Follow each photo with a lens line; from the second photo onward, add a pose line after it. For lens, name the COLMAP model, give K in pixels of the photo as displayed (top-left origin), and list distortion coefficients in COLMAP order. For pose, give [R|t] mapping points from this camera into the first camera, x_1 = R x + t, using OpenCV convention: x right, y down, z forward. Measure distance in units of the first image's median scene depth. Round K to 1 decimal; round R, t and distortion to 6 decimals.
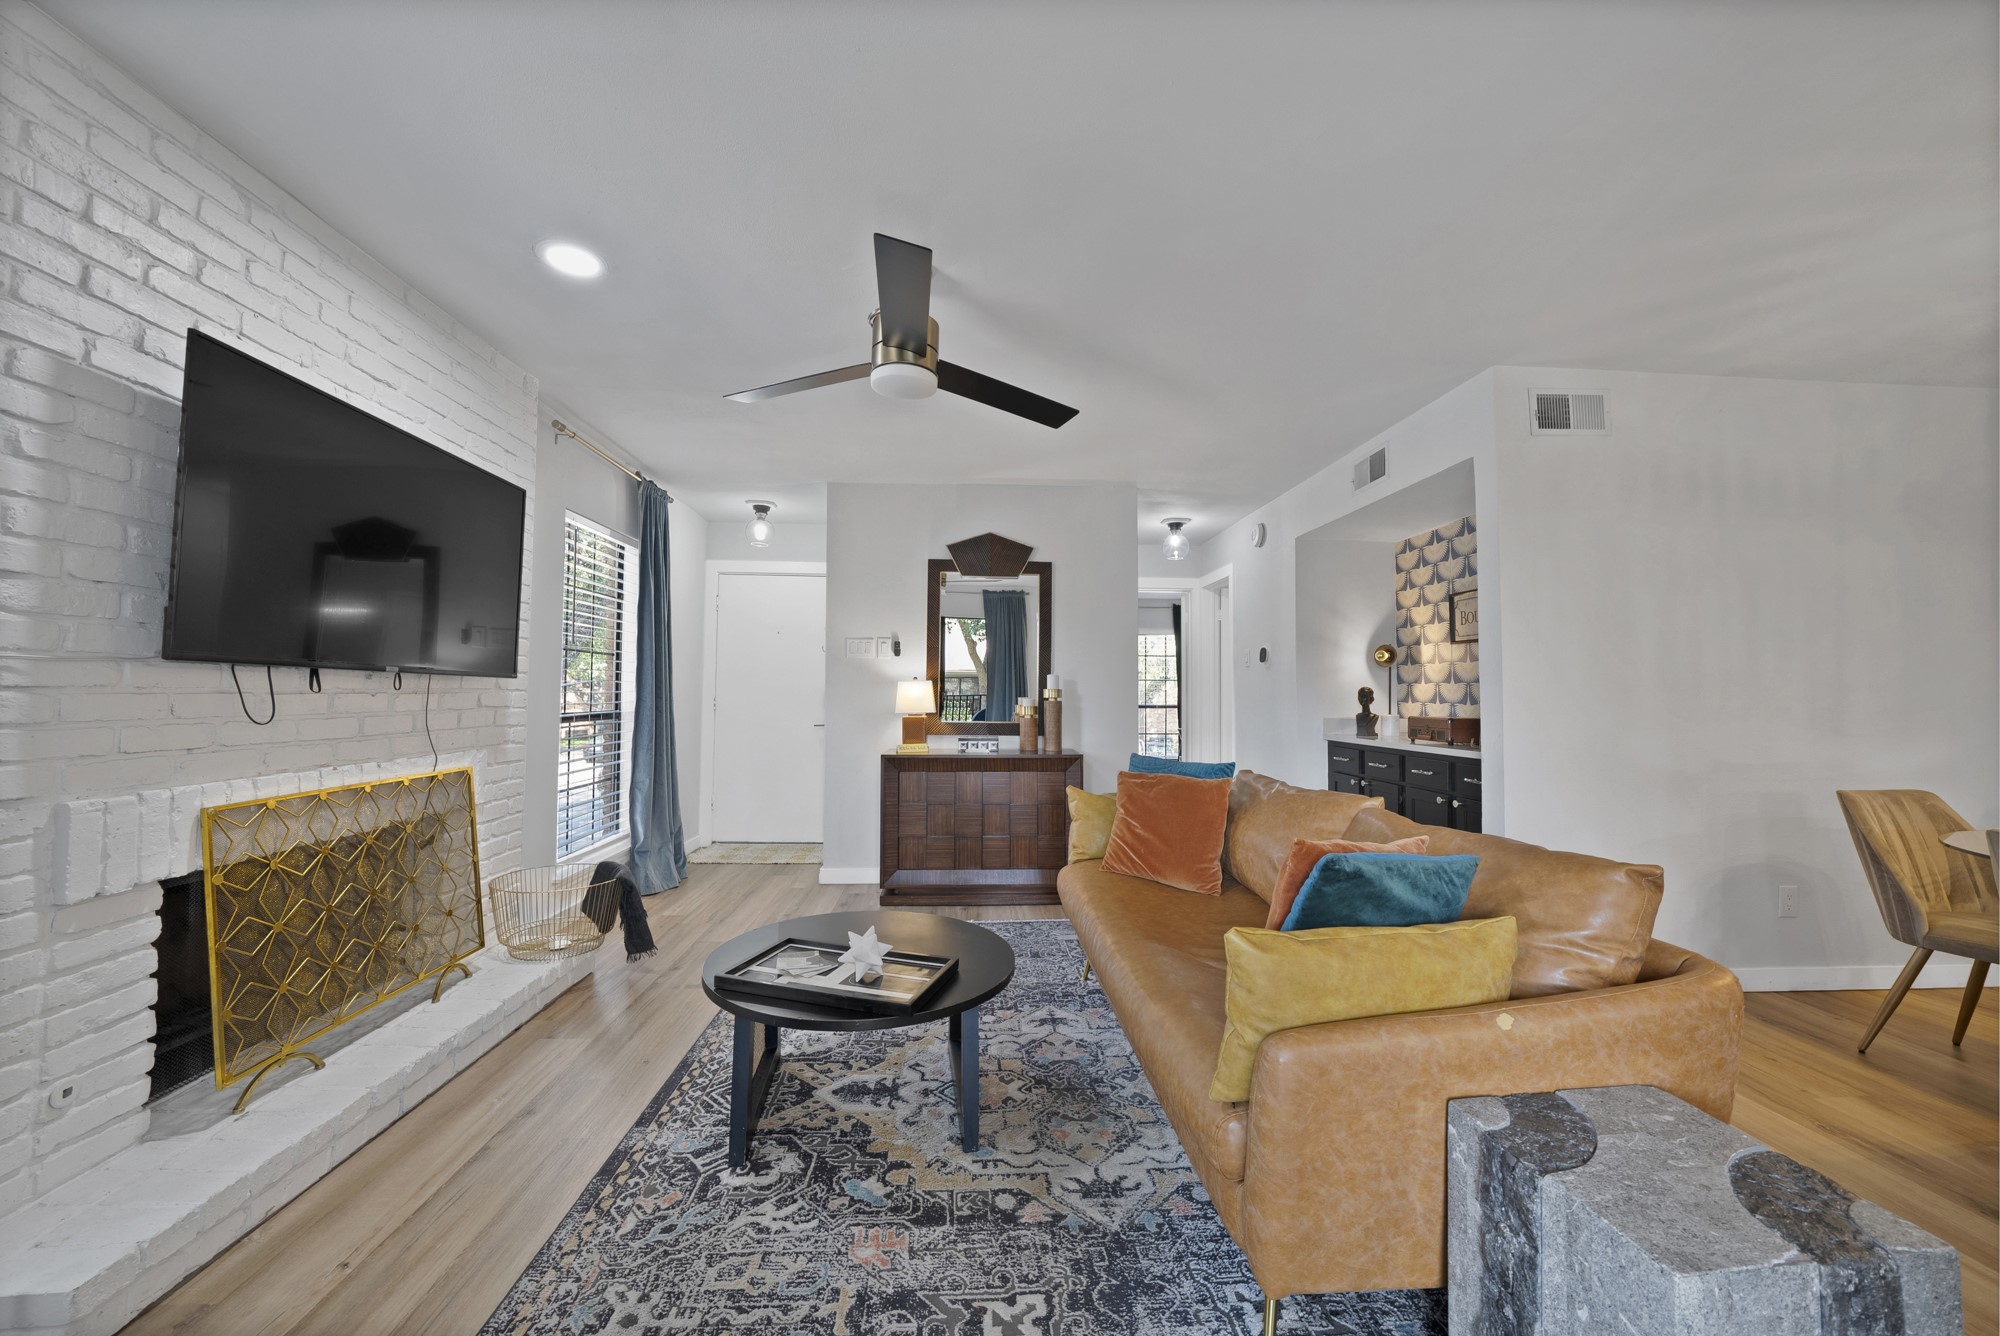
lens RADIAL K [[744.2, 0, 996.7], [0, 744.2, 674.7], [0, 0, 1]] dist [-0.018272, 0.000173]
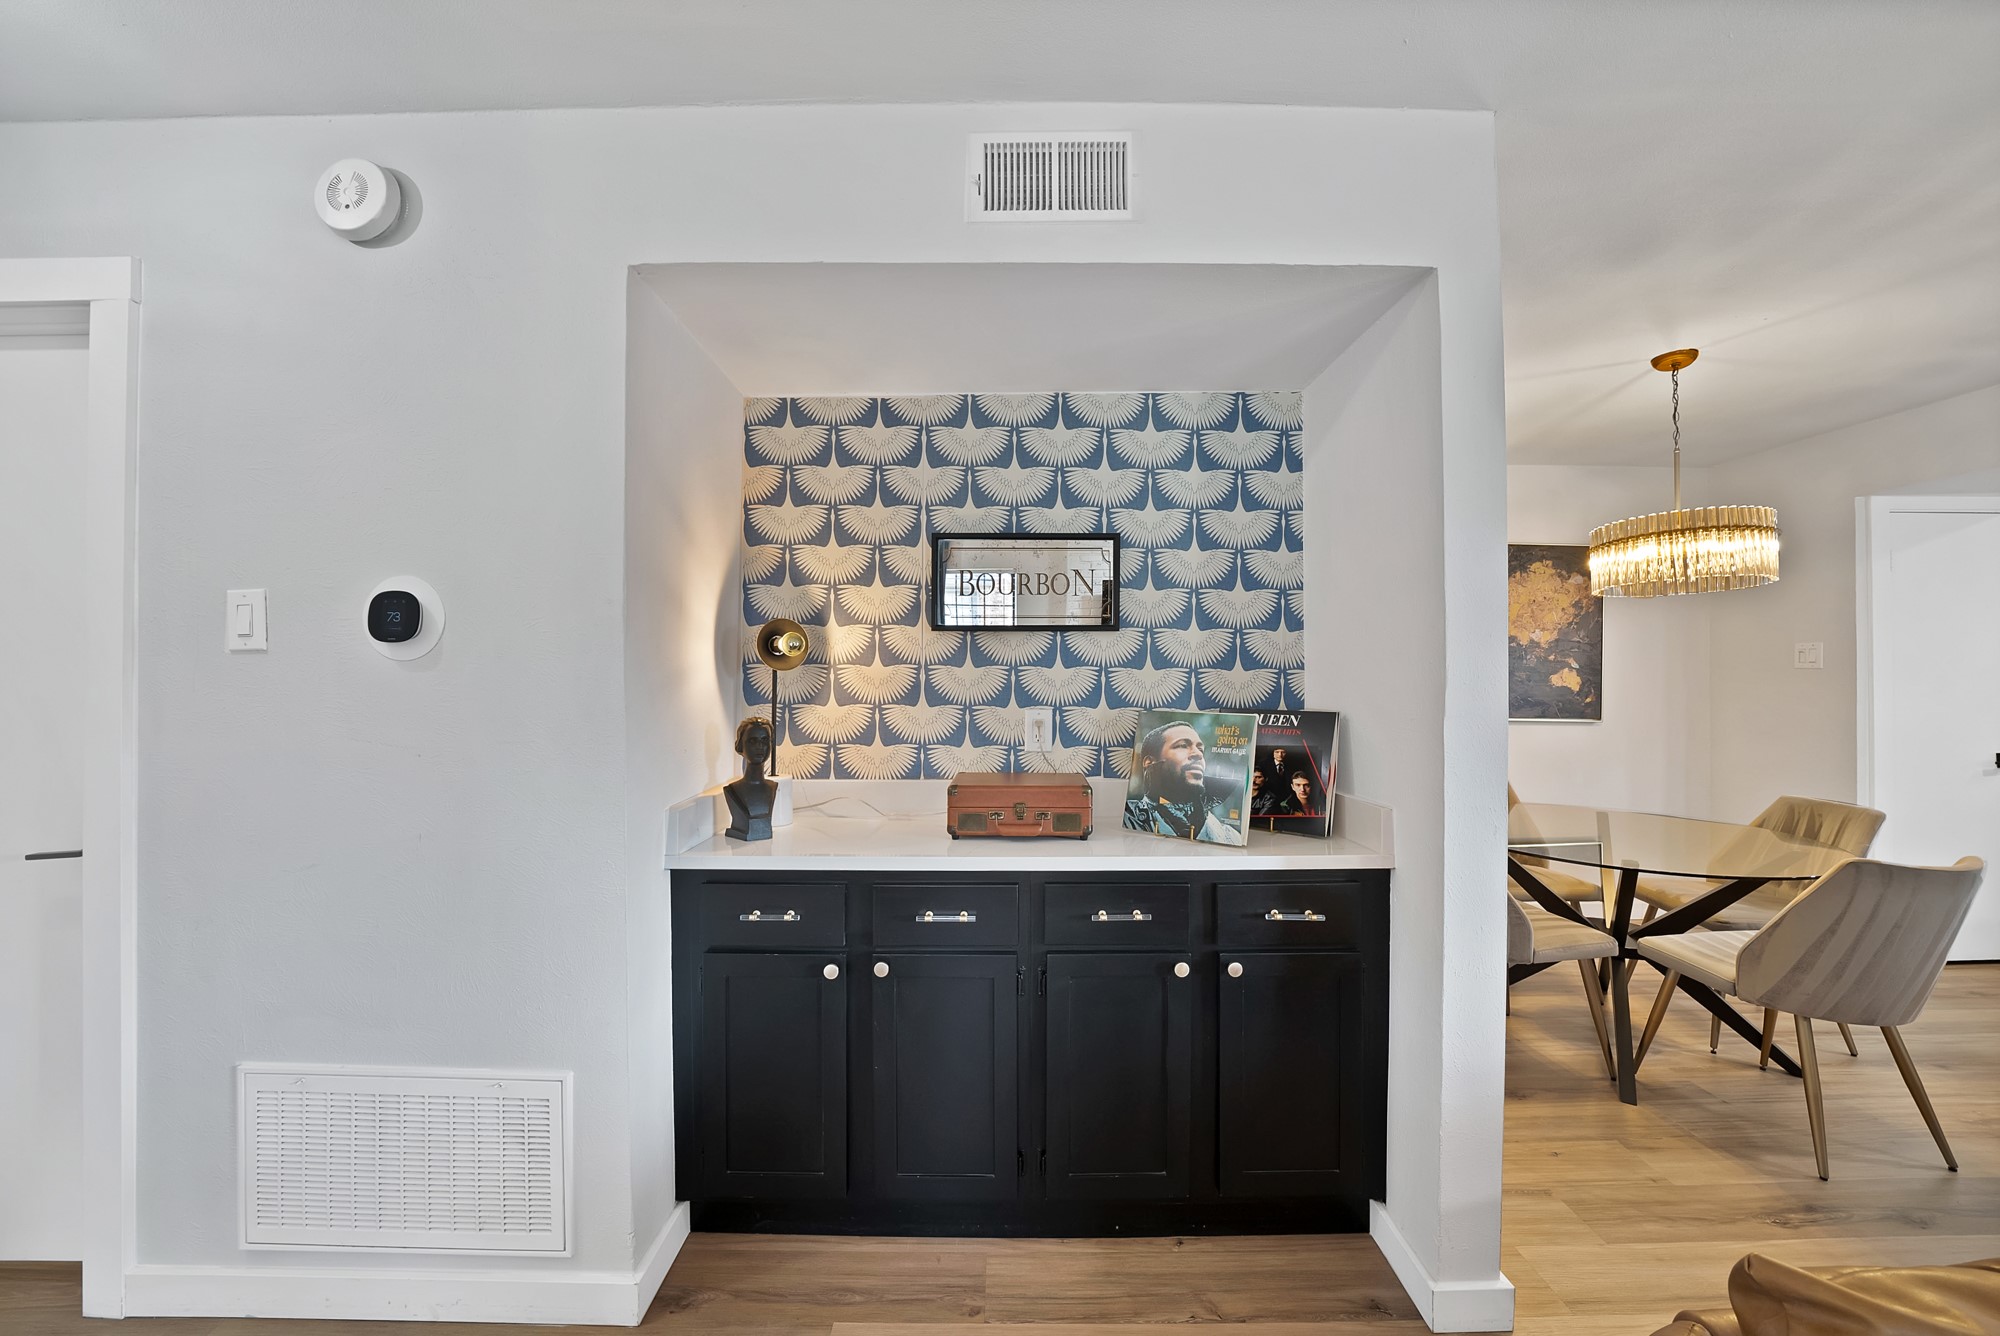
lens RADIAL K [[718.3, 0, 1005.8], [0, 718.3, 673.2], [0, 0, 1]] dist [-0.030548, 0.003582]
pose [[0.045447, -0.002429, 0.998964, 0.162357], [-0.028178, 0.999596, 0.003713, -0.020146], [-0.998569, -0.028318, 0.045360, 1.280074]]
